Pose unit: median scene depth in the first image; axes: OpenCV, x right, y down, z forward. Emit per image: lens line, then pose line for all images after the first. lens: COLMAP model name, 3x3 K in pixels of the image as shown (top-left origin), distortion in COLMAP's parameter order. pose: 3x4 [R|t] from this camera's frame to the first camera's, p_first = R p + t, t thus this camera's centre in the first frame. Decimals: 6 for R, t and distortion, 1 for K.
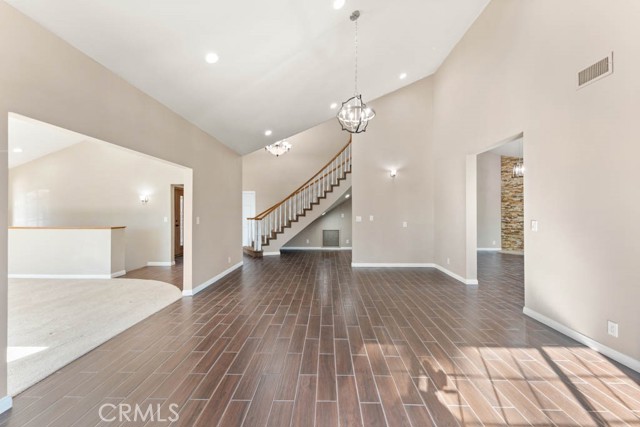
lens RADIAL K [[258.9, 0, 320.7], [0, 258.9, 212.0], [0, 0, 1]] dist [0.023490, -0.005525]
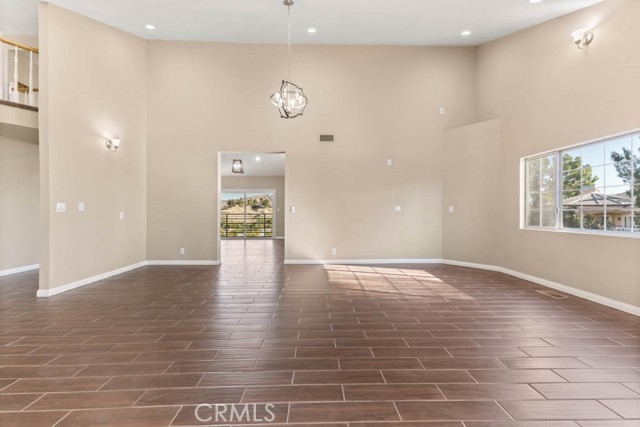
lens RADIAL K [[258.9, 0, 318.2], [0, 258.9, 211.5], [0, 0, 1]] dist [0.023490, -0.005525]
pose [[-0.047418, 0.003664, 0.998868, -1.164092], [-0.002662, 0.999989, -0.003794, 0.094785], [-0.998872, -0.002839, -0.047408, 1.213229]]
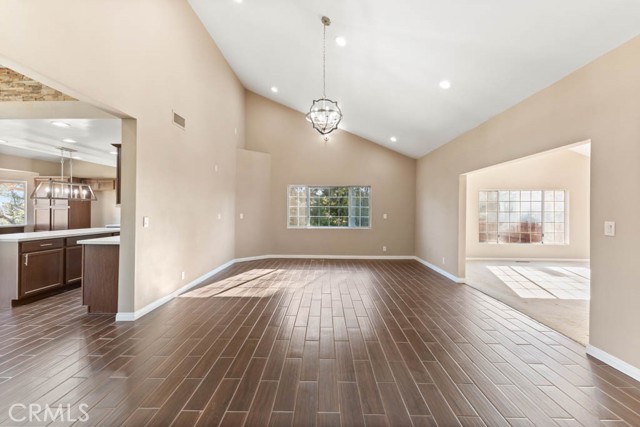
lens RADIAL K [[258.9, 0, 321.0], [0, 258.9, 212.7], [0, 0, 1]] dist [0.023490, -0.005525]
pose [[-0.999888, -0.008310, -0.012418, 0.208135], [-0.008397, 0.999941, 0.006928, 0.004334], [0.012360, 0.007031, -0.999899, 2.667583]]
